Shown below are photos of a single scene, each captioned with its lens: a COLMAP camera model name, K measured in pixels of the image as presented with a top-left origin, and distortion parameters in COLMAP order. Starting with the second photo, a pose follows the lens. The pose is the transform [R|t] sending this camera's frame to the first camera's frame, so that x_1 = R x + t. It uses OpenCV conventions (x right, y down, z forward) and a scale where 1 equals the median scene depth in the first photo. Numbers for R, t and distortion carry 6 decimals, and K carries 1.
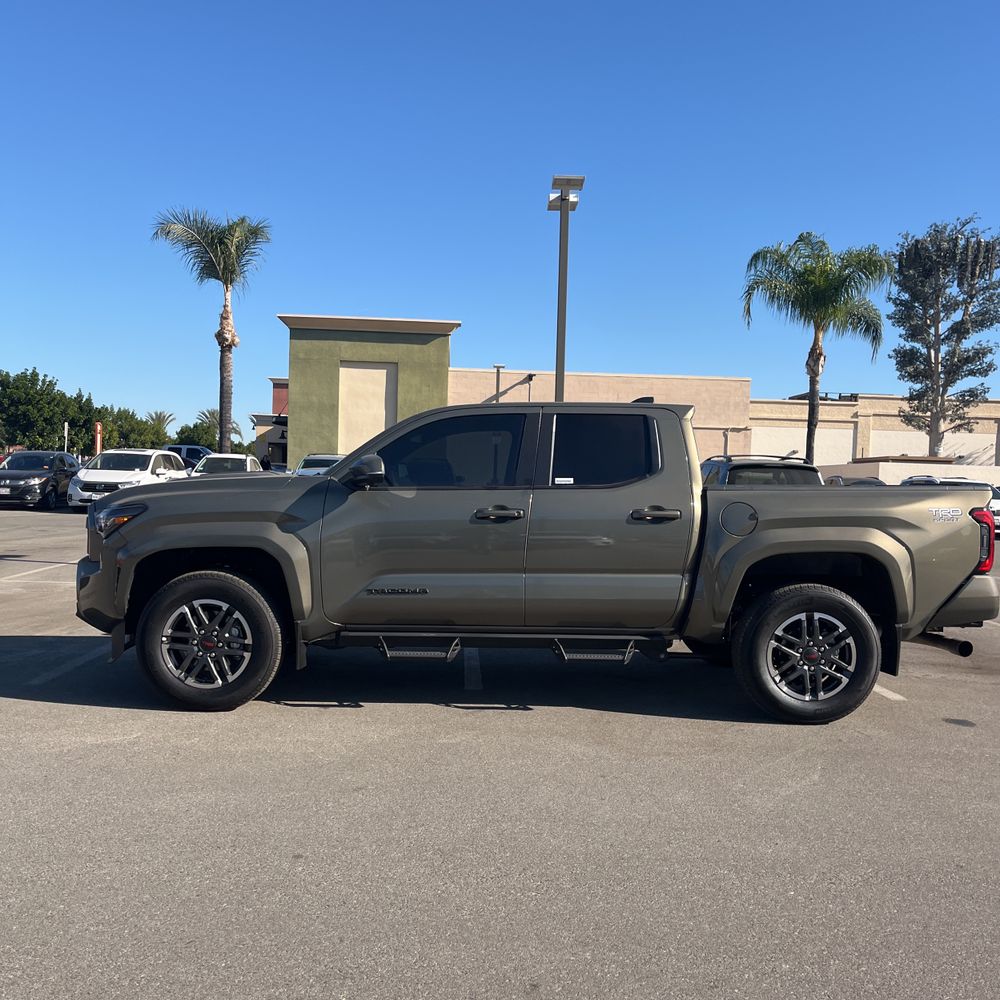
lens RADIAL K [[1025.8, 0, 496.7], [0, 1025.8, 490.7], [0, 0, 1]] dist [0.022146, 0.000000]
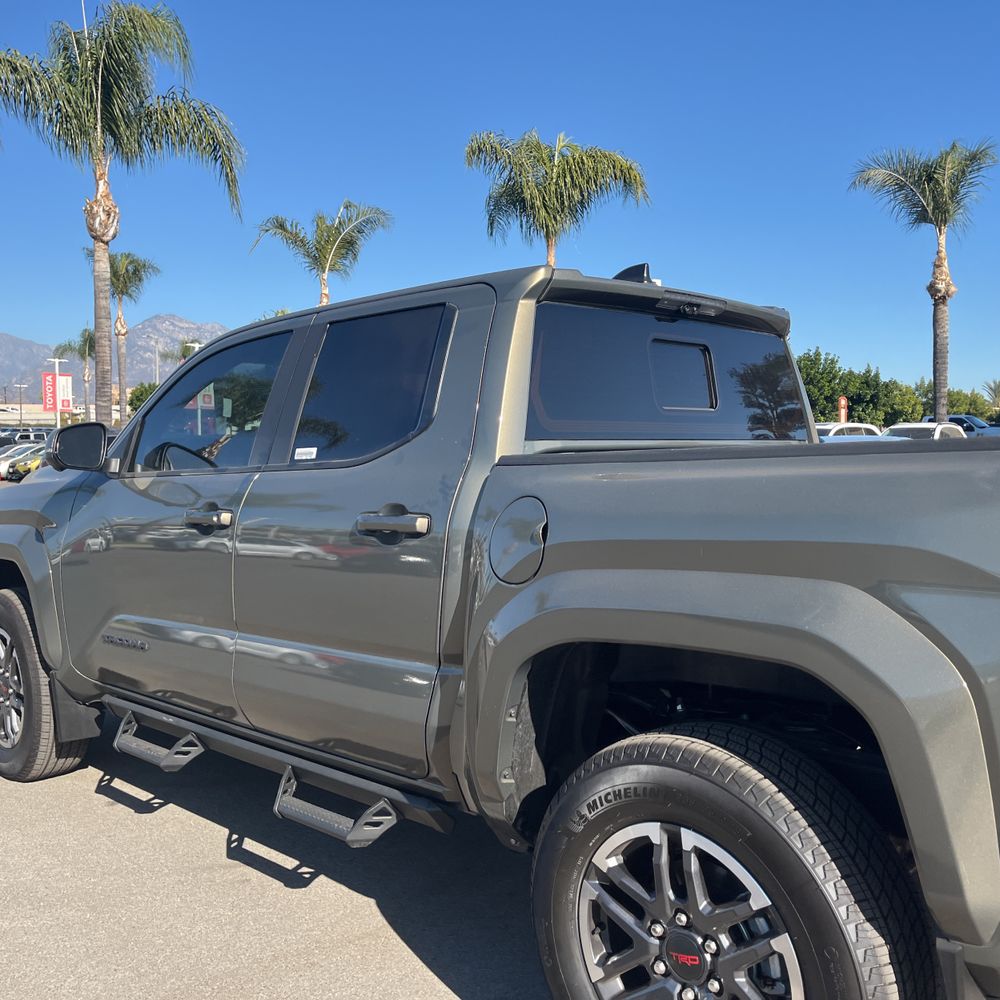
lens RADIAL K [[1025.8, 0, 508.0], [0, 1025.8, 501.2], [0, 0, 1]] dist [0.022146, 0.000000]
pose [[0.720208, -0.001989, -0.693755, 0.078242], [0.025616, 0.999390, 0.023727, 0.000698], [0.693285, -0.034859, 0.719820, 0.114459]]
